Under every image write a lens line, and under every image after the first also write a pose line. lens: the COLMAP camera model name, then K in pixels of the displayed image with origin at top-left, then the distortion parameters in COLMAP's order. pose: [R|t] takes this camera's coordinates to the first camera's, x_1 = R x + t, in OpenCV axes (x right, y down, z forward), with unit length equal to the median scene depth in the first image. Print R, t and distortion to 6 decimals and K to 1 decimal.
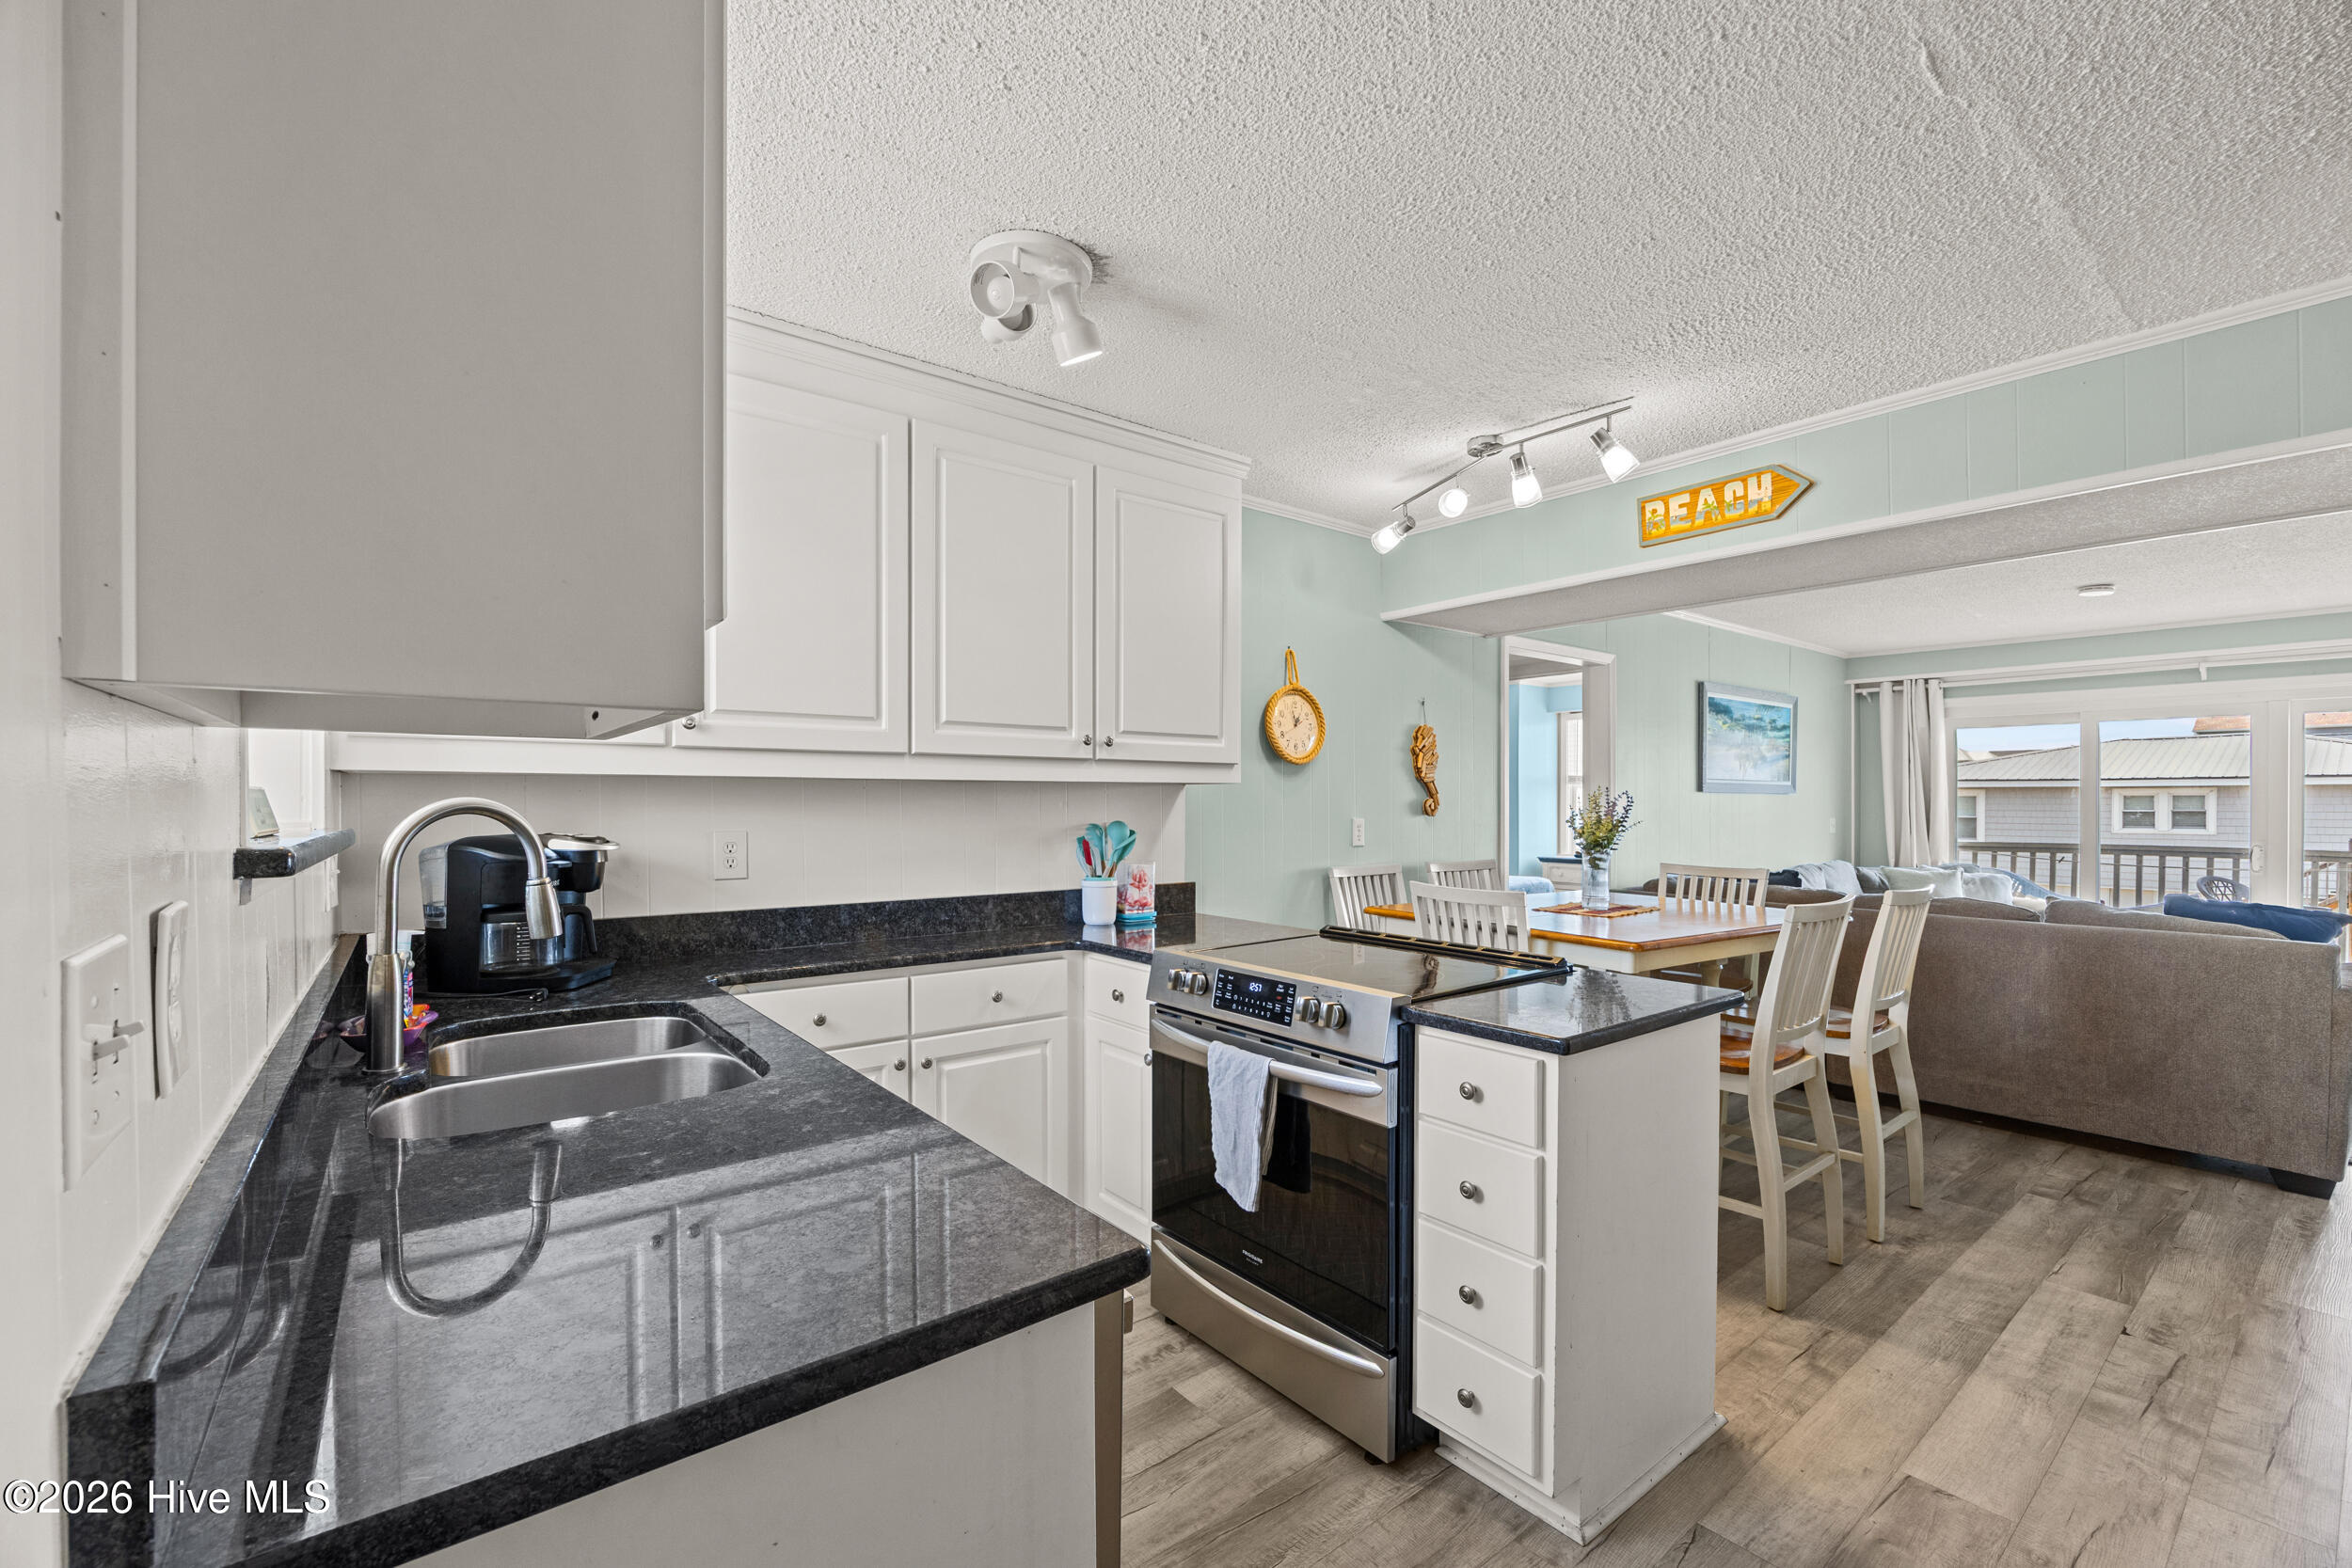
lens RADIAL K [[976.2, 0, 1177.3], [0, 976.2, 807.7], [0, 0, 1]] dist [-0.010910, 0.000074]
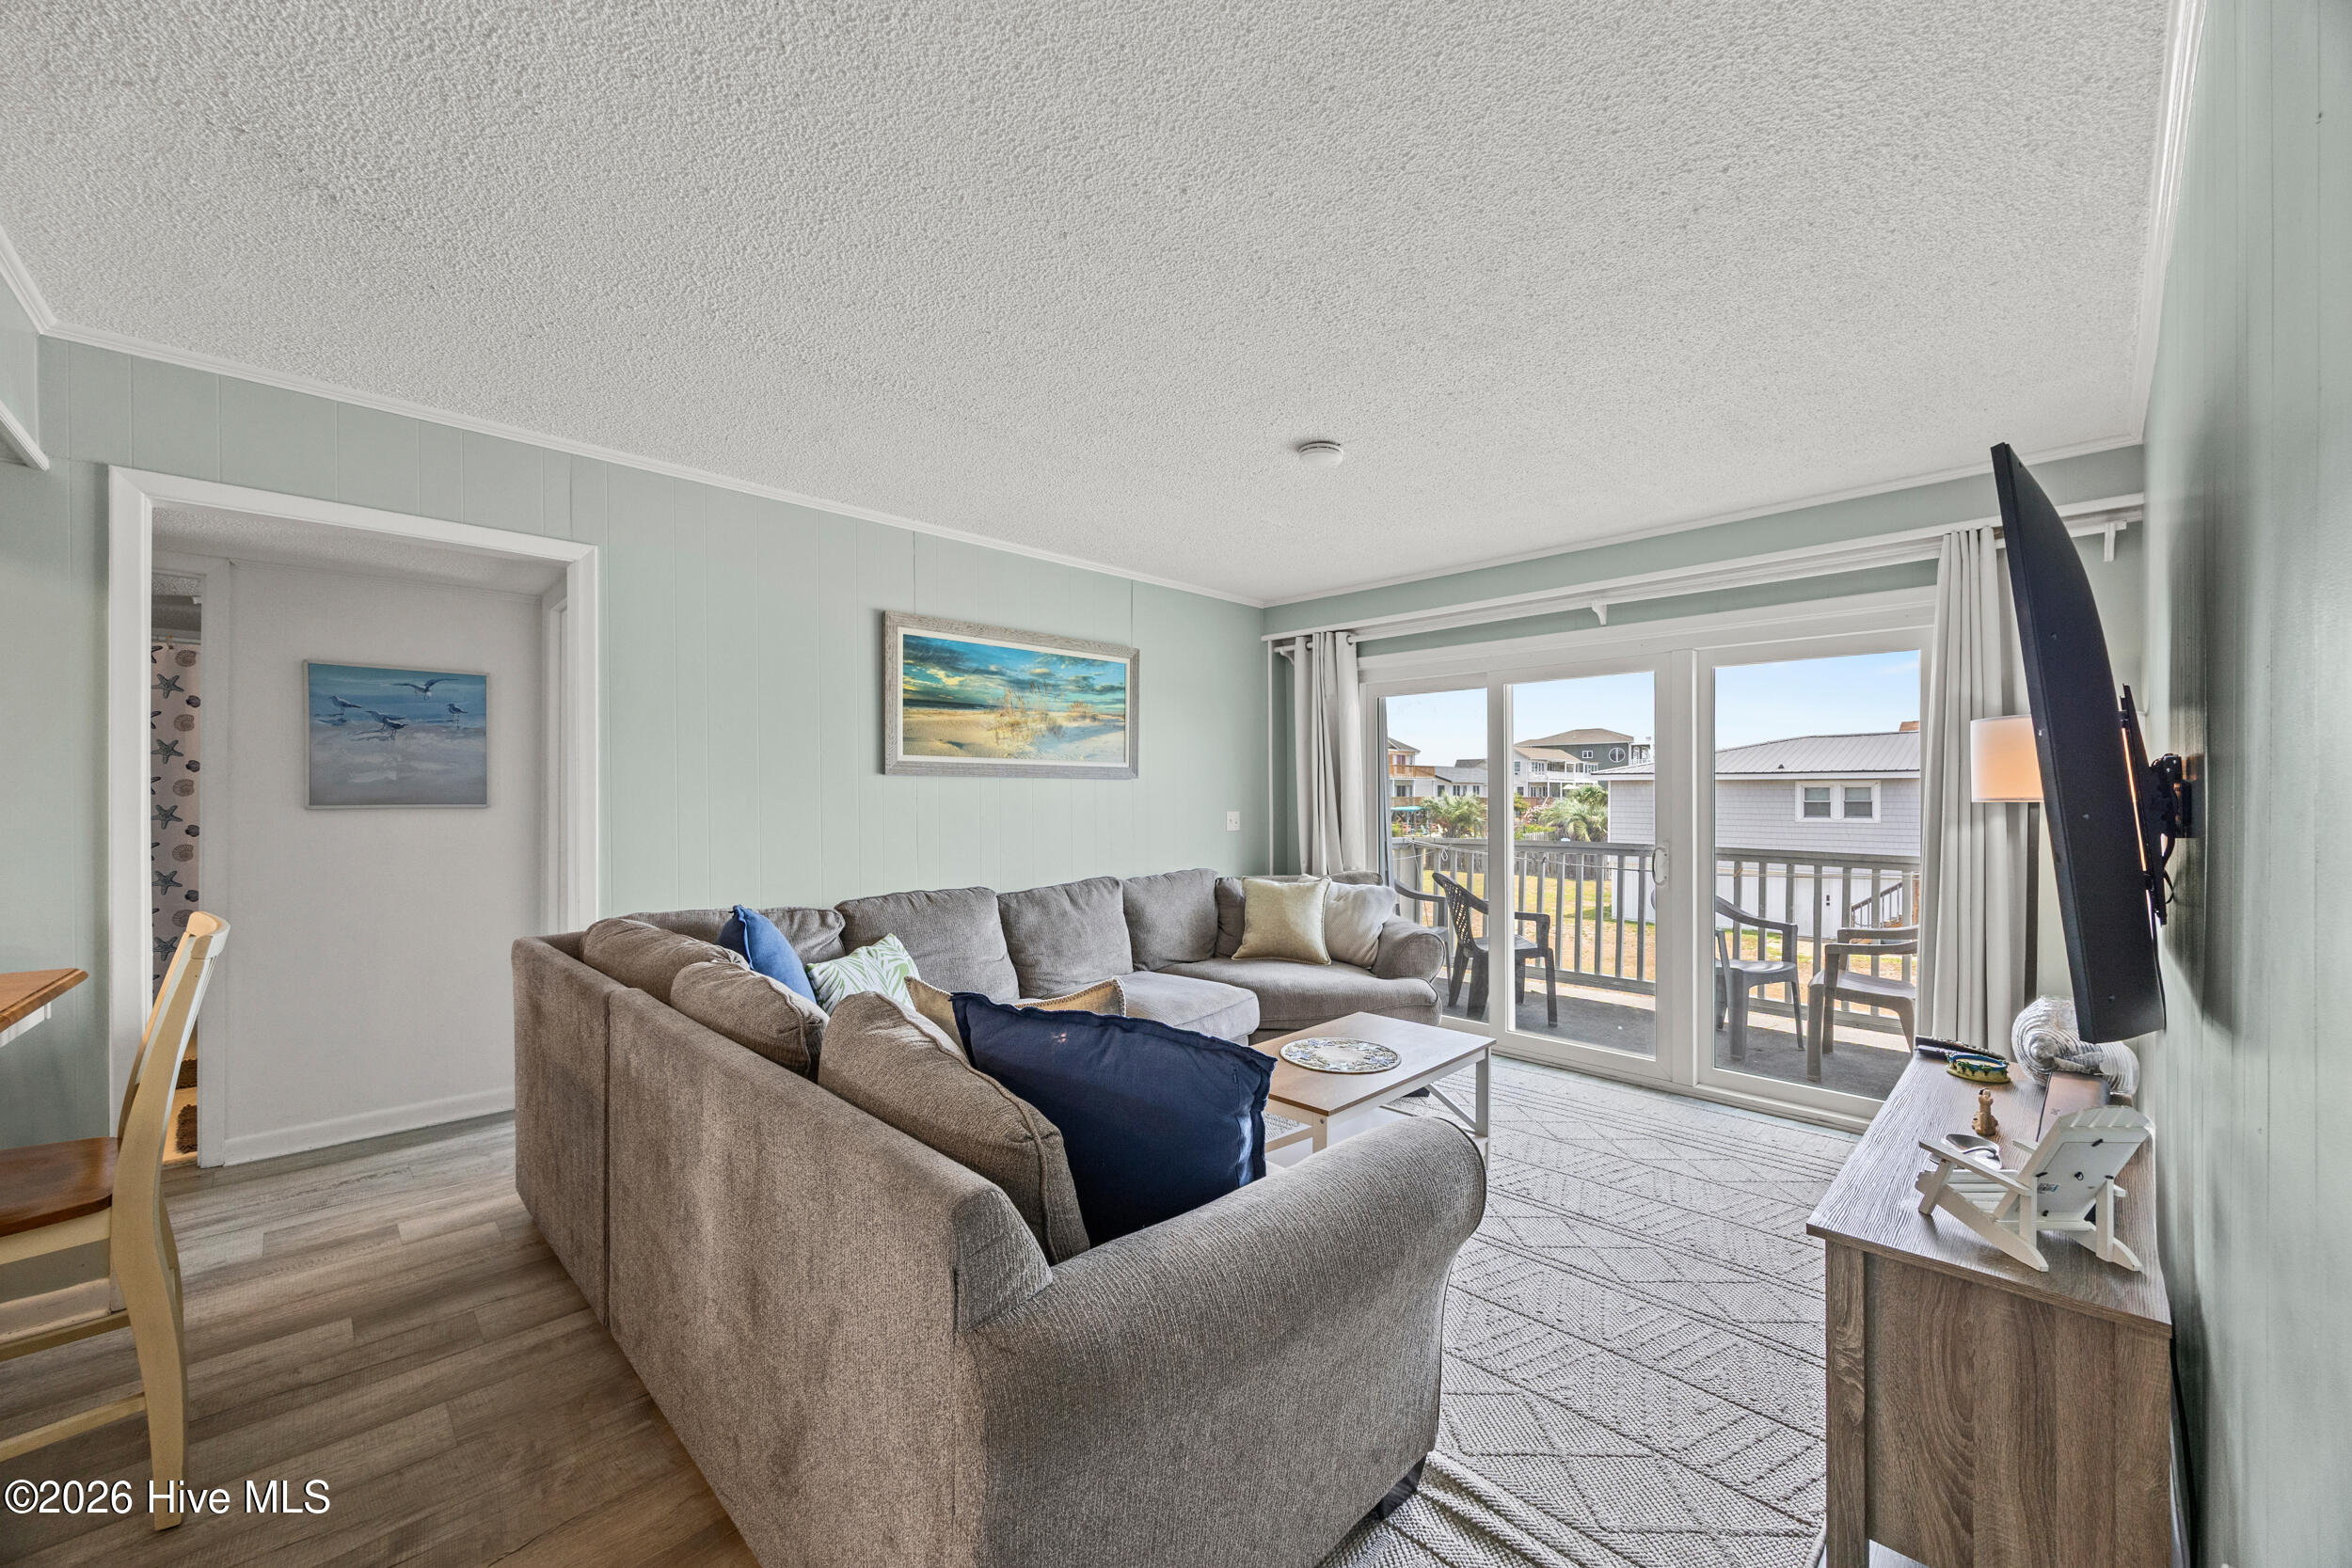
lens RADIAL K [[895.9, 0, 1171.6], [0, 895.9, 784.6], [0, 0, 1]] dist [-0.001110, 0.000204]
pose [[0.993193, 0.000267, 0.116476, 1.264665], [0.001752, 0.999850, -0.017233, 0.003259], [-0.116463, 0.017320, 0.993044, 0.692454]]
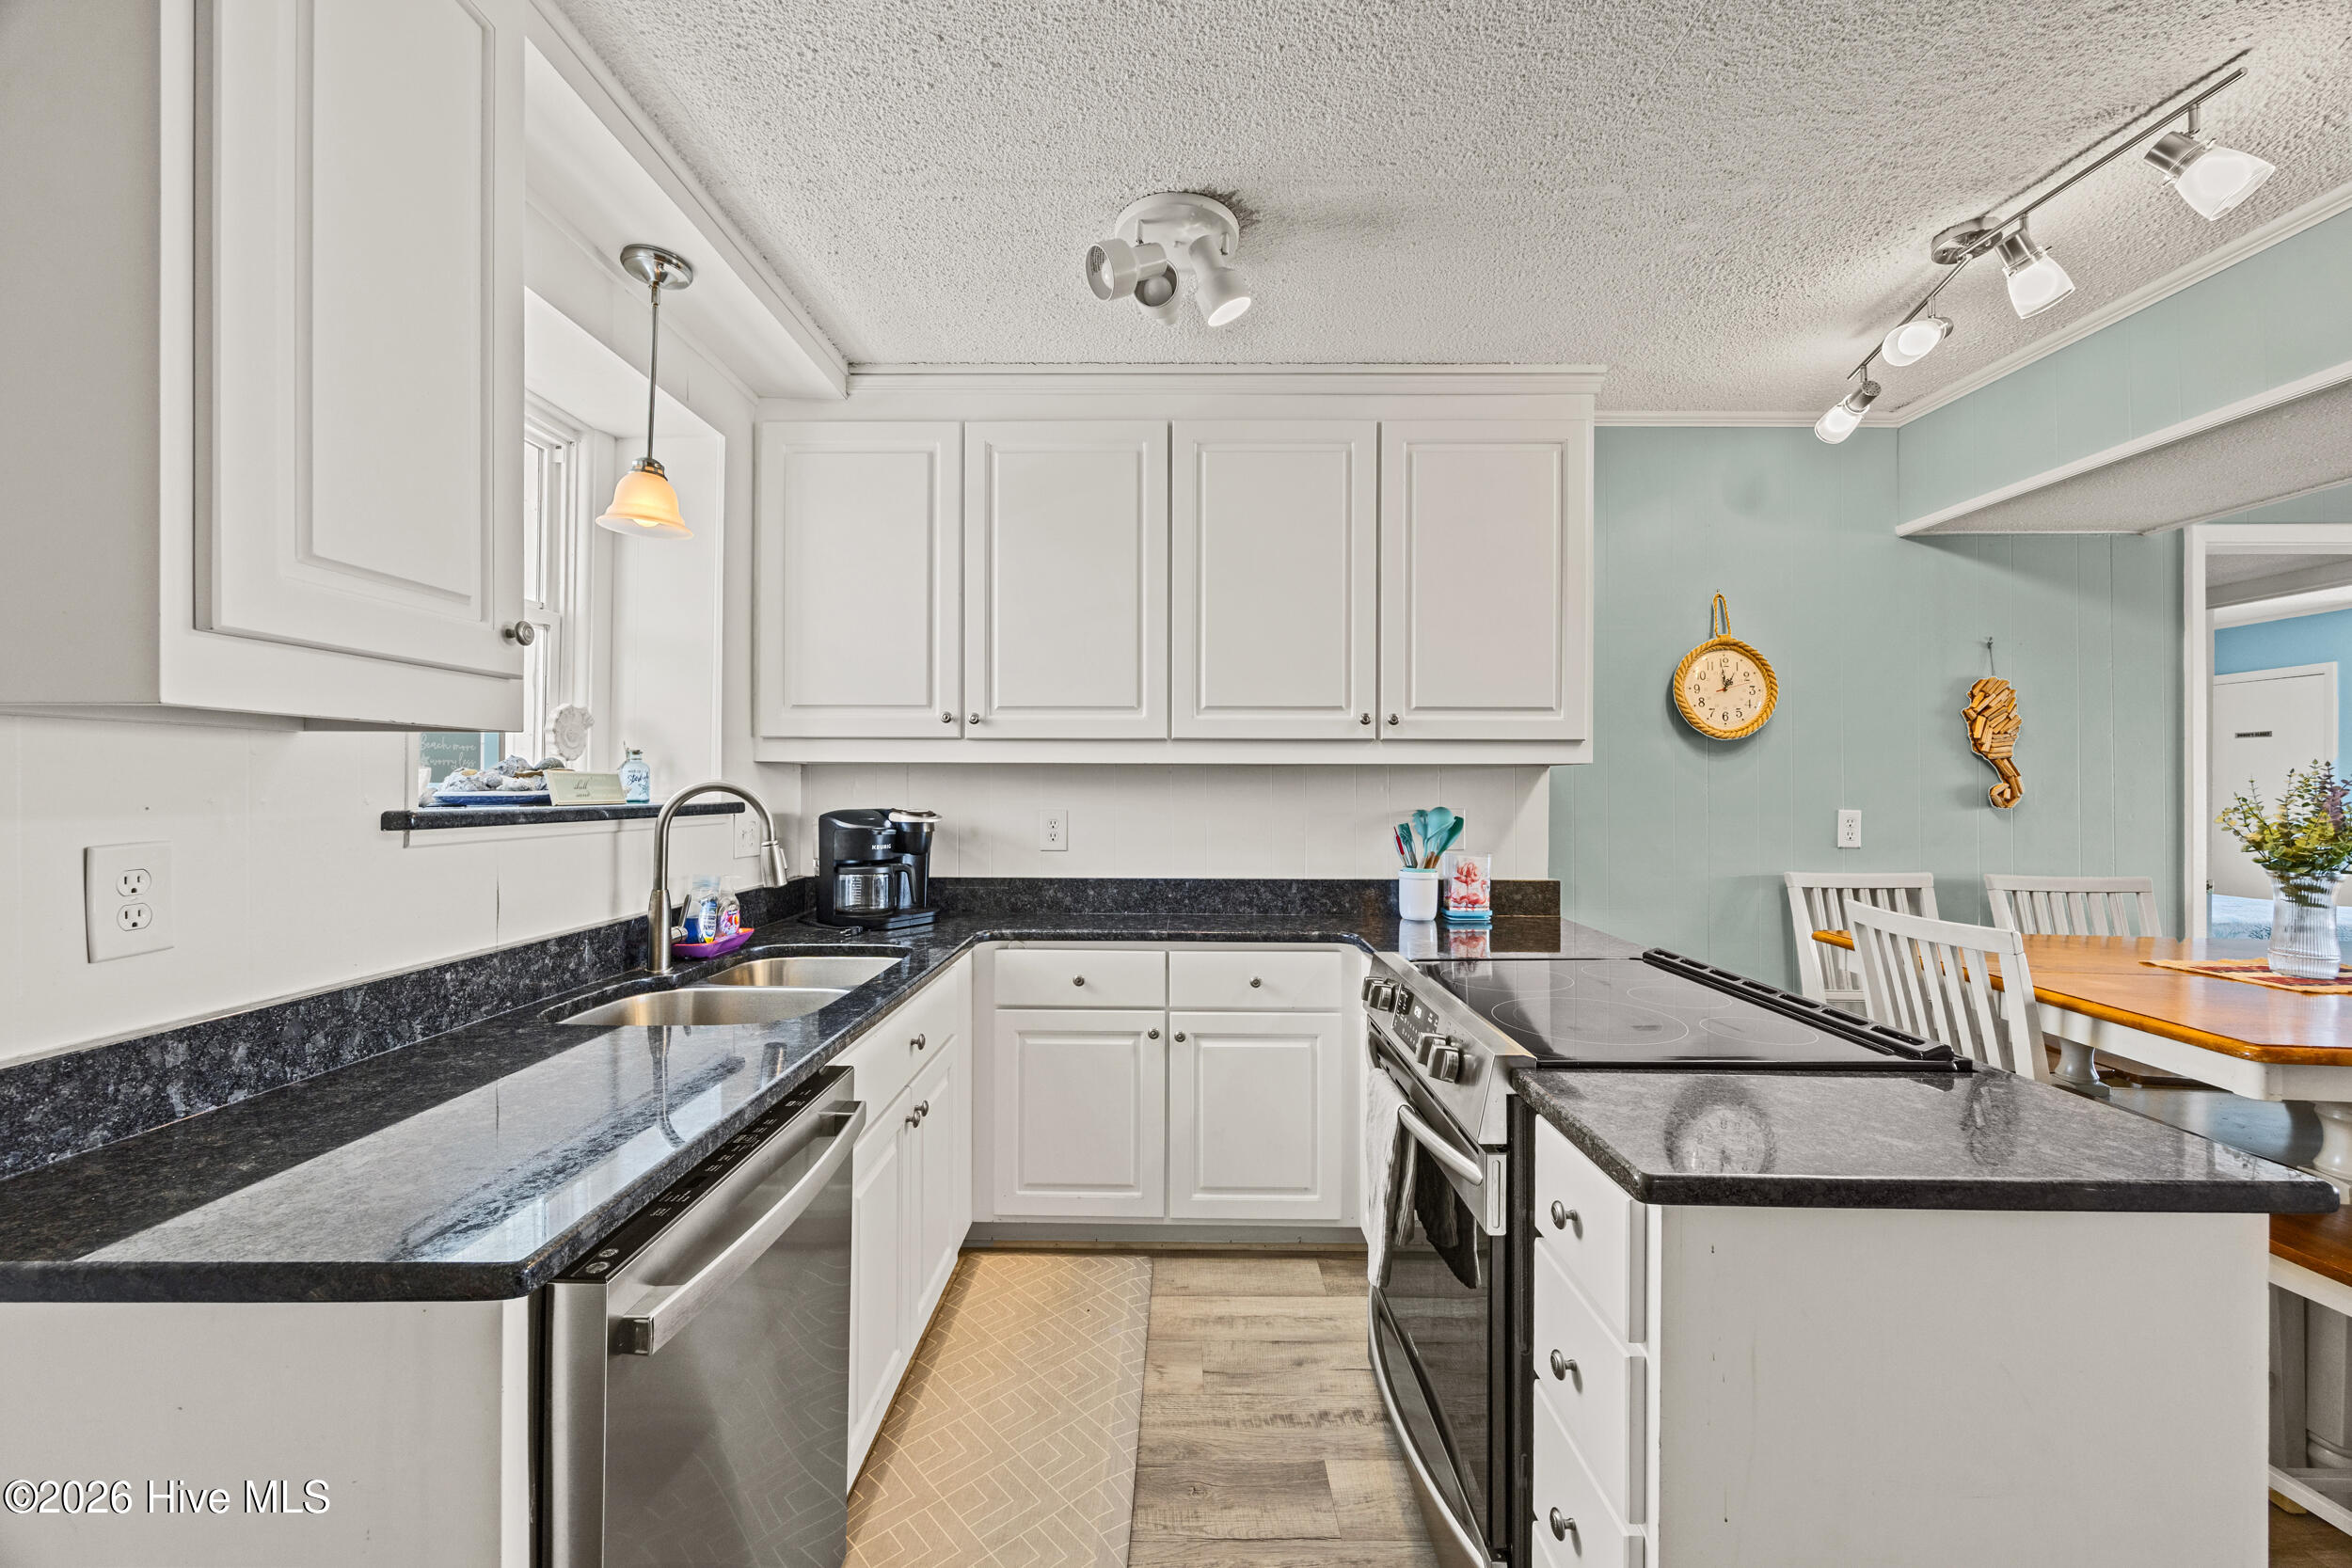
lens RADIAL K [[895.9, 0, 1171.6], [0, 895.9, 784.6], [0, 0, 1]] dist [-0.001110, 0.000204]
pose [[0.783211, 0.000200, -0.621756, 0.271238], [-0.007262, 0.999935, -0.008827, 0.001952], [0.621714, 0.011429, 0.783161, 0.202017]]
